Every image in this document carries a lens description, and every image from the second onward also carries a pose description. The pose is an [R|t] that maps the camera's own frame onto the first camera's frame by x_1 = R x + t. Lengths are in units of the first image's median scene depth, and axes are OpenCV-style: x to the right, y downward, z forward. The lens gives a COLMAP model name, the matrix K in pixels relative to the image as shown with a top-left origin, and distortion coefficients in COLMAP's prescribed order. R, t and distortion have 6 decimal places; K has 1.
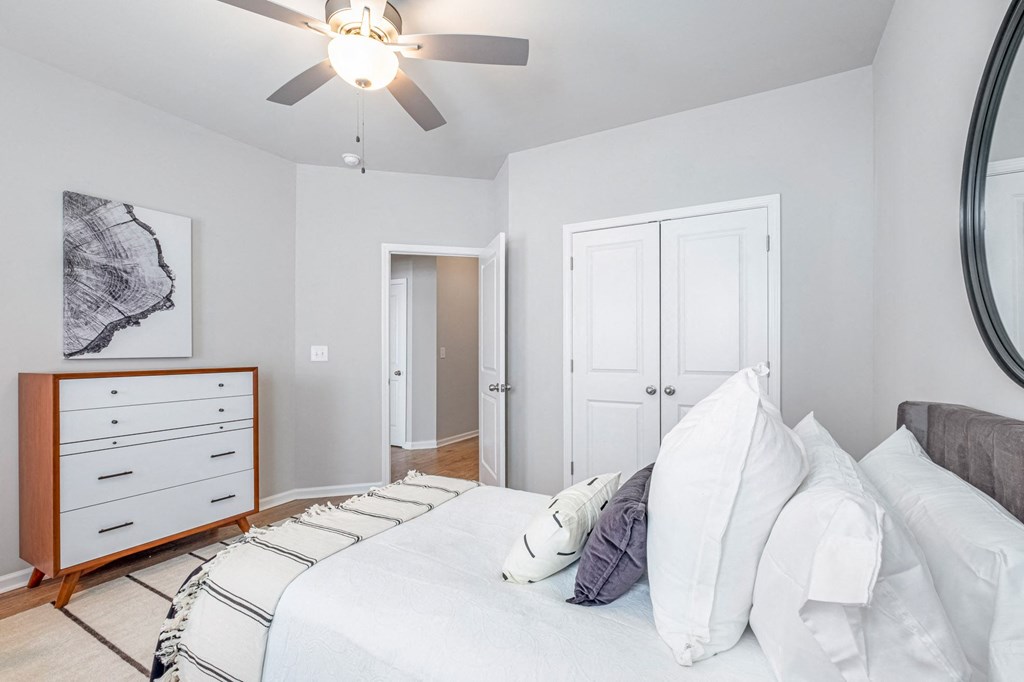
lens RADIAL K [[457.7, 0, 512.5], [0, 457.7, 354.5], [0, 0, 1]] dist [0.000659, -0.000184]
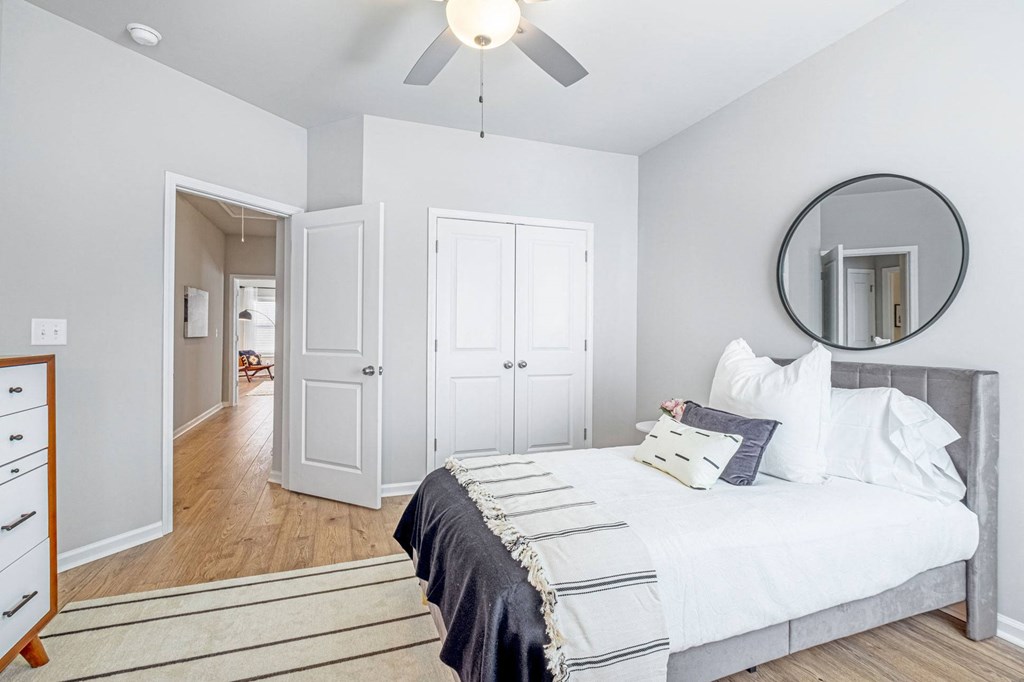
lens RADIAL K [[461.9, 0, 511.7], [0, 461.9, 336.5], [0, 0, 1]] dist [-0.002980, -0.001056]
pose [[0.661453, -0.000224, 0.749986, -0.596190], [0.000240, 1.000000, 0.000088, 0.004925], [-0.749986, 0.000122, 0.661453, 0.201416]]
